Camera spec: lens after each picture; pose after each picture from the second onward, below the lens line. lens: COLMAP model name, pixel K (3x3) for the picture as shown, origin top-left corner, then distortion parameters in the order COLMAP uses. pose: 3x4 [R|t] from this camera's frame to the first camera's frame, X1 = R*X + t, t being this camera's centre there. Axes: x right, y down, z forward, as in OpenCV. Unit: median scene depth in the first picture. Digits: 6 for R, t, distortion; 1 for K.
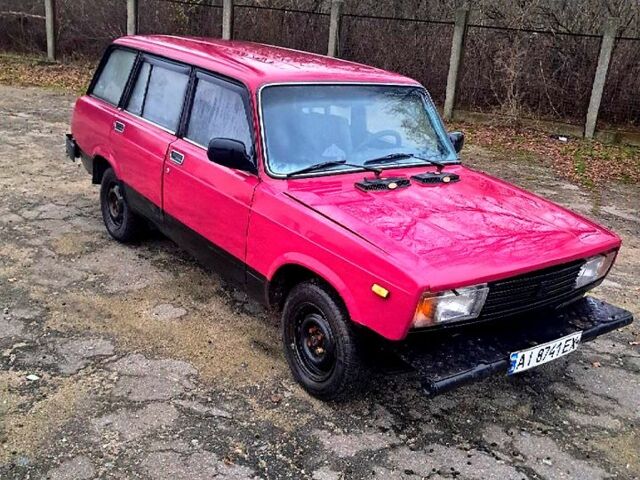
lens RADIAL K [[662.0, 0, 320.0], [0, 662.0, 240.0], [0, 0, 1]] dist [0.123542, -0.299988]
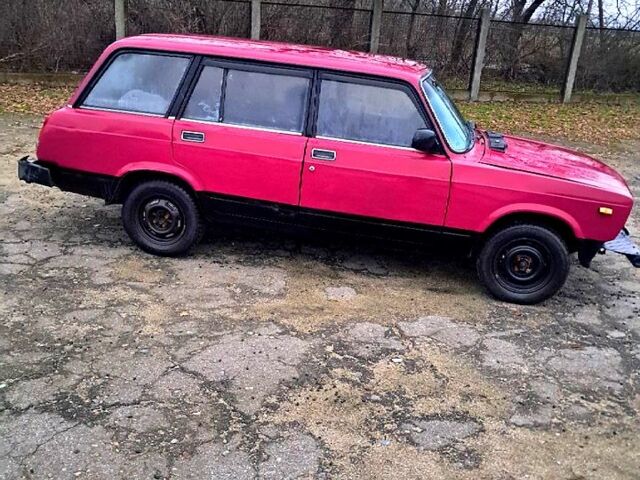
lens RADIAL K [[668.6, 0, 320.0], [0, 668.6, 240.0], [0, 0, 1]] dist [0.203746, -0.636627]
pose [[0.733963, -0.245146, 0.633405, -1.085510], [0.203092, 0.969136, 0.139749, -0.162988], [-0.648115, 0.026069, 0.761097, 0.186967]]
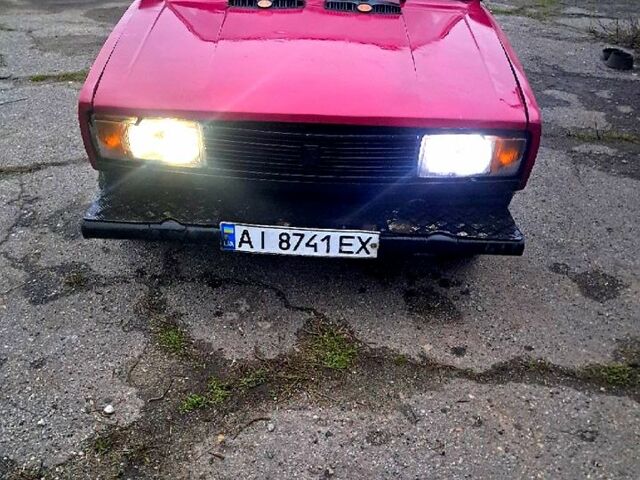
lens RADIAL K [[656.5, 0, 318.2], [0, 656.5, 233.9], [0, 0, 1]] dist [0.224061, -0.603050]
pose [[0.790643, 0.258473, -0.555046, 0.659204], [-0.166185, 0.963088, 0.211764, 0.002218], [0.589293, -0.075189, 0.804413, 0.370628]]
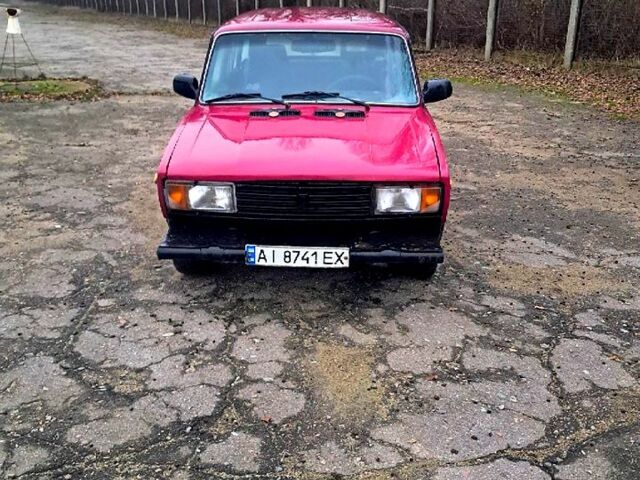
lens RADIAL K [[668.6, 0, 320.0], [0, 668.6, 240.0], [0, 0, 1]] dist [0.203746, -0.636627]
pose [[0.783313, 0.136408, -0.606476, 0.918811], [-0.136000, 0.989597, 0.046925, 0.071275], [0.606568, 0.045724, 0.793716, 0.102590]]
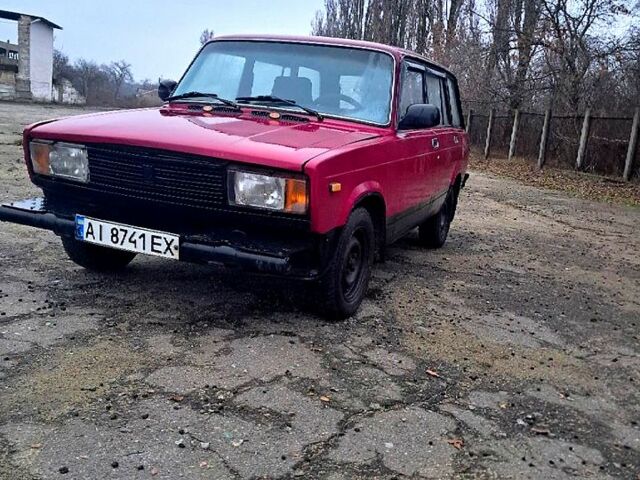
lens RADIAL K [[656.5, 0, 318.2], [0, 656.5, 233.9], [0, 0, 1]] dist [0.224061, -0.603050]
pose [[0.525390, 0.113151, -0.843304, 1.107107], [-0.317099, 0.945757, -0.070659, 0.125582], [0.789565, 0.304534, 0.532772, 0.621118]]
